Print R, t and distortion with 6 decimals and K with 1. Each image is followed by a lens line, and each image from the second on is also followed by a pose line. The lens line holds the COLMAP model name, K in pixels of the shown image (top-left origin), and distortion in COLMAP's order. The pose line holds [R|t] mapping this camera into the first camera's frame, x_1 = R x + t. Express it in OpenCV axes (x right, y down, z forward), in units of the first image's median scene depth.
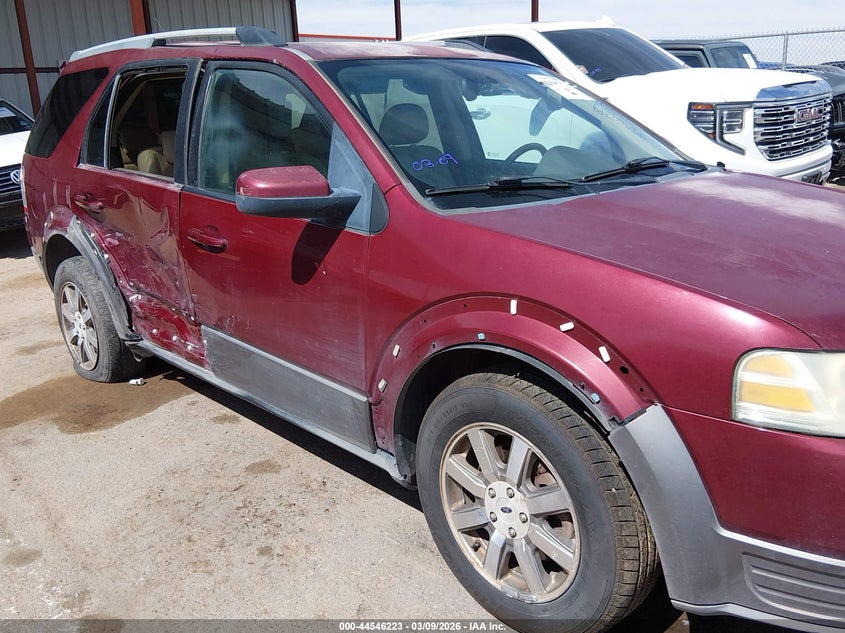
lens RADIAL K [[730.4, 0, 422.5], [0, 730.4, 316.5], [0, 0, 1]] dist [-0.001275, -0.003588]
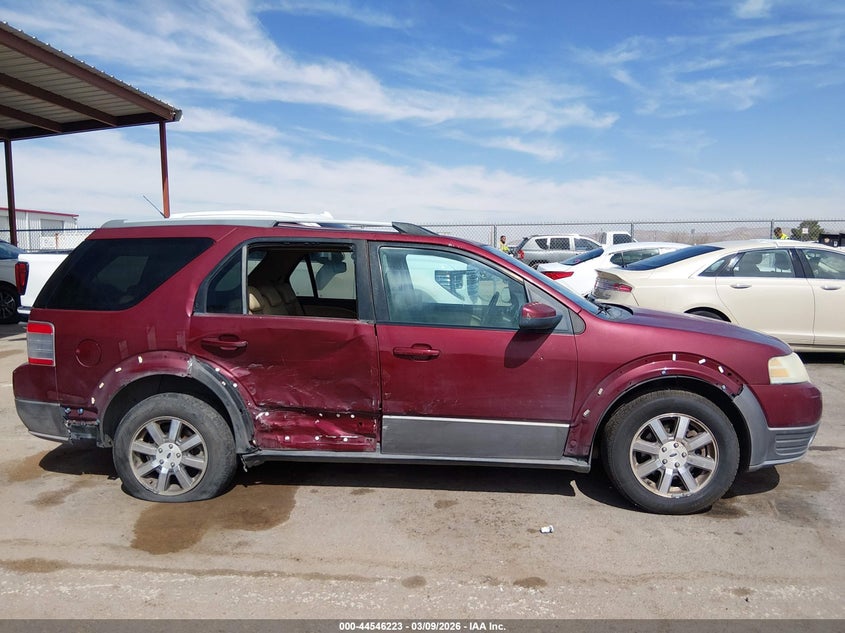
lens RADIAL K [[608.8, 0, 422.5], [0, 608.8, 316.5], [0, 0, 1]] dist [0.009033, 0.000995]
pose [[0.773133, -0.033691, 0.633349, -1.085193], [0.162802, 0.975672, -0.146832, 0.009212], [-0.612994, 0.216631, 0.759809, -0.001428]]
